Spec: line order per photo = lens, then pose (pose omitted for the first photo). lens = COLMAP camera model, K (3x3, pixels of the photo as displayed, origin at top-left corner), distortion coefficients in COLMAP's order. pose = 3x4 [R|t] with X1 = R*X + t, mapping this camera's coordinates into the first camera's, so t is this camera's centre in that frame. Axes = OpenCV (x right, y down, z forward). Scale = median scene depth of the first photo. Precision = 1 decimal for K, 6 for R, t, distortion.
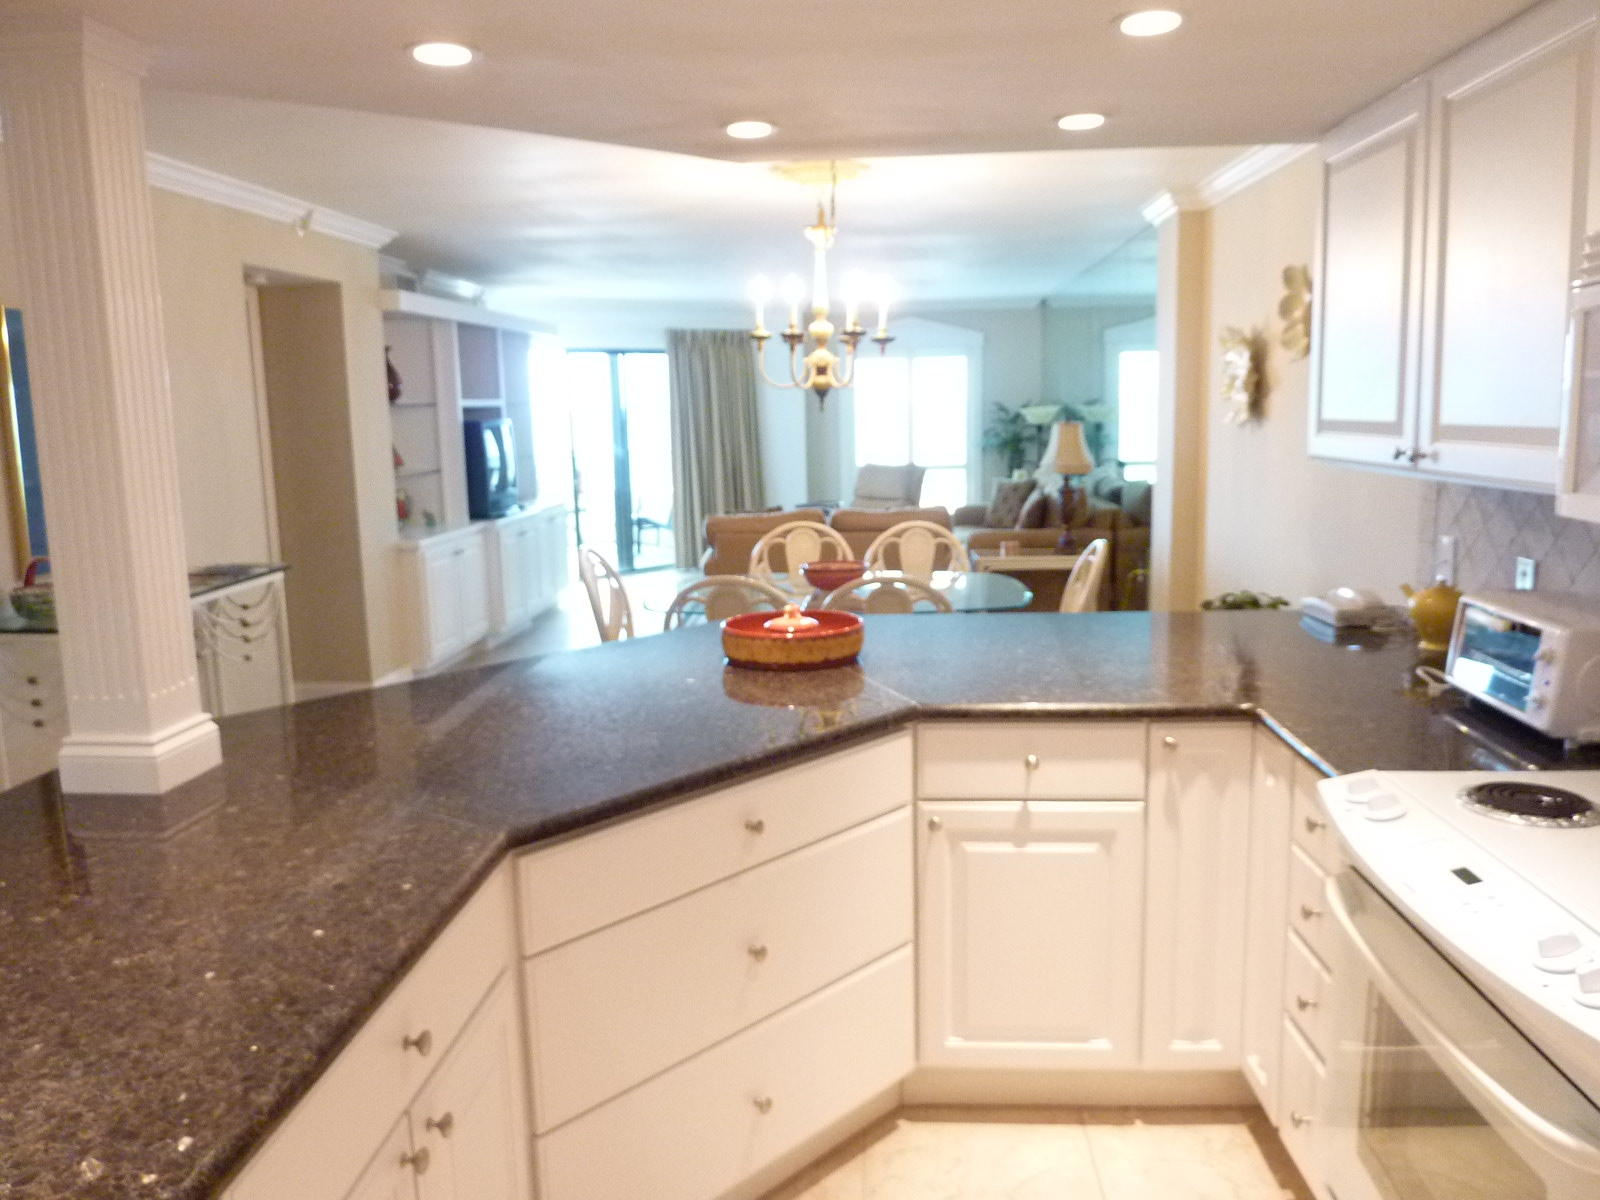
lens RADIAL K [[1215.0, 0, 794.8], [0, 1215.0, 601.2], [0, 0, 1]] dist [-0.038620, -0.002131]
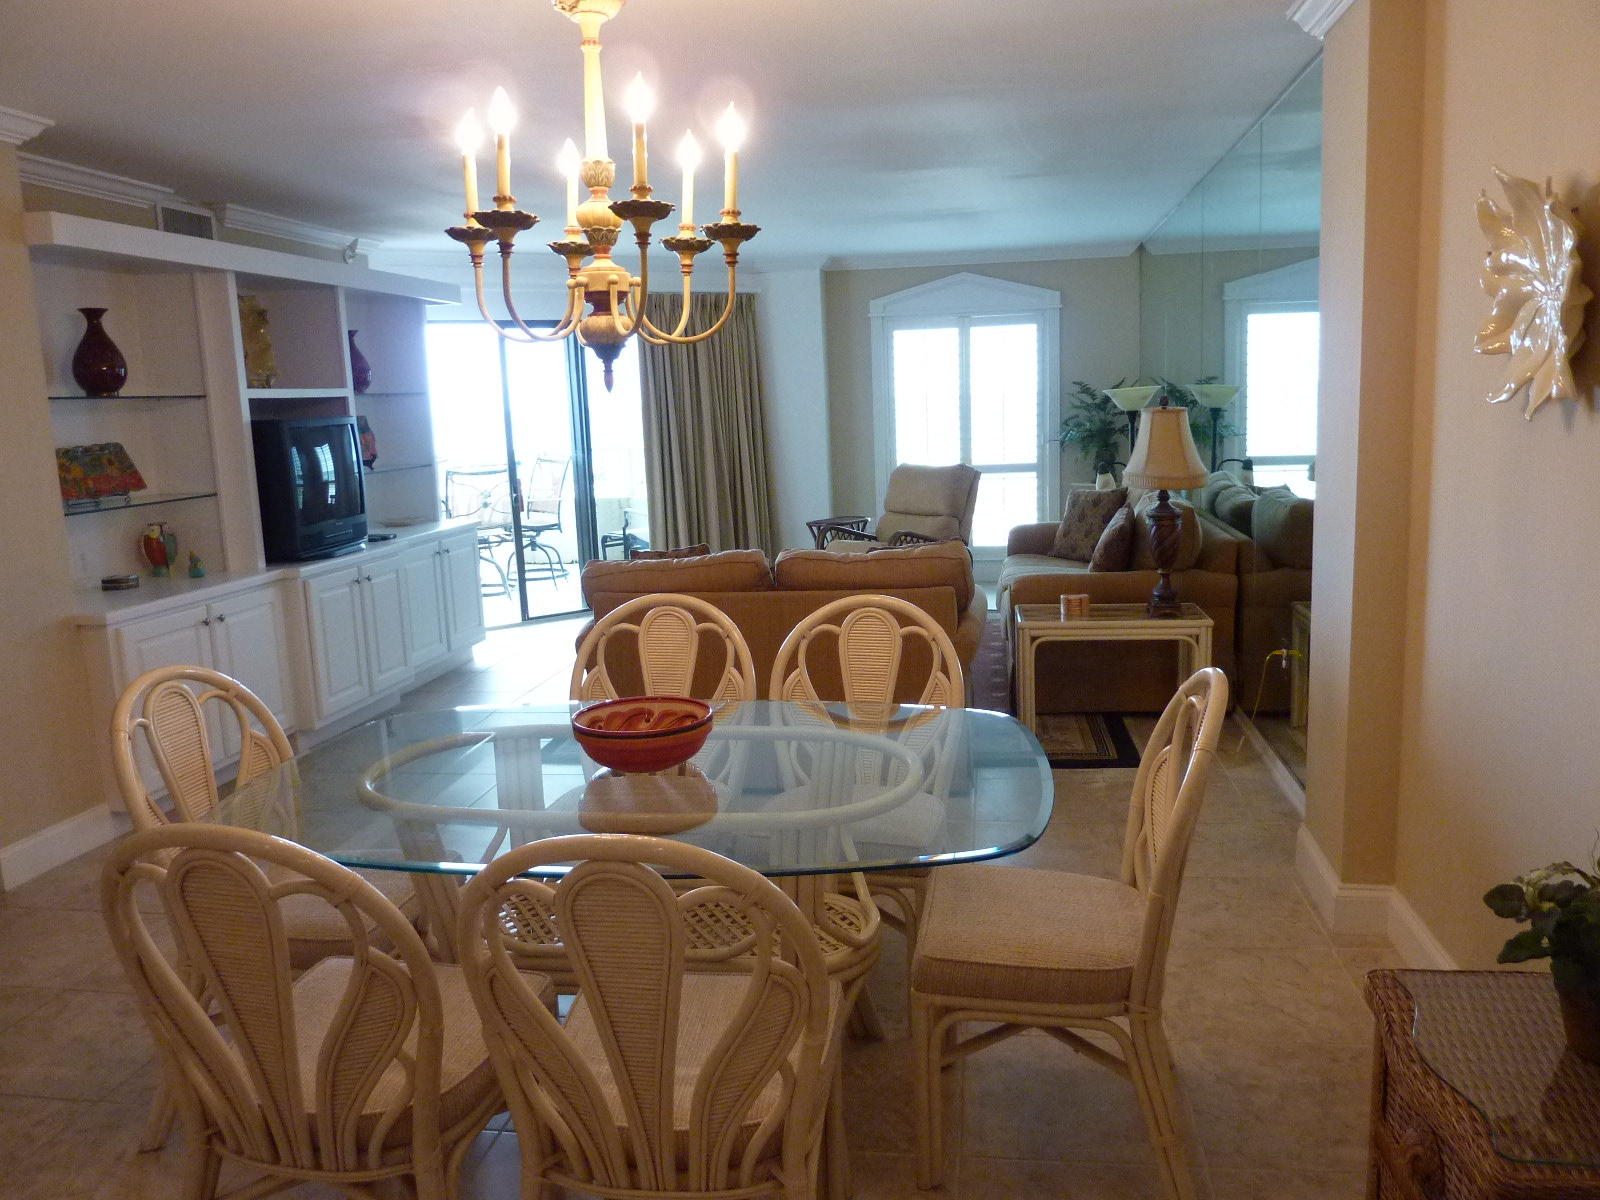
lens RADIAL K [[1215.0, 0, 804.6], [0, 1215.0, 599.0], [0, 0, 1]] dist [-0.038620, -0.002131]
pose [[0.996408, -0.002489, -0.084650, 0.074801], [0.003015, 0.999977, 0.006092, -0.042573], [0.084633, -0.006325, 0.996392, 0.291297]]
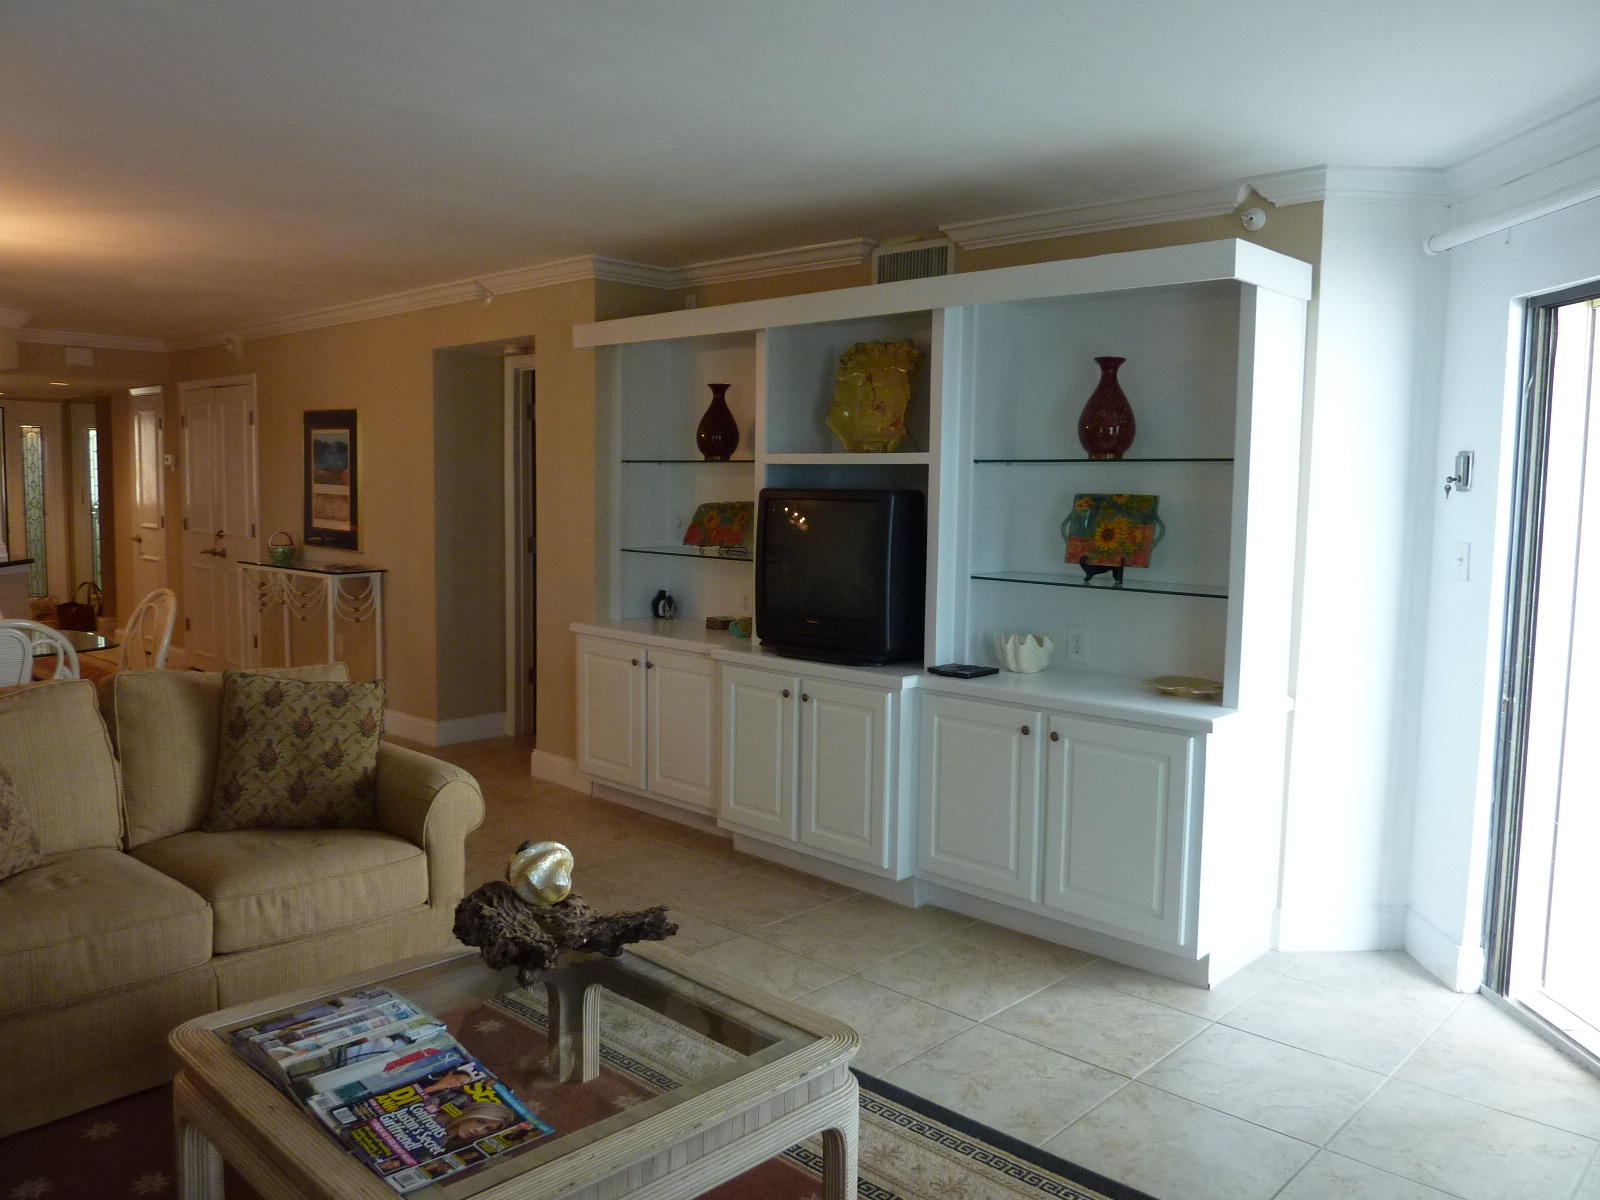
lens RADIAL K [[1215.0, 0, 799.2], [0, 1215.0, 602.6], [0, 0, 1]] dist [-0.038620, -0.002131]
pose [[-0.631357, 0.084910, -0.770830, 0.162838], [-0.127520, 0.969090, 0.211197, -0.177189], [0.764936, 0.231637, -0.601014, 1.102048]]
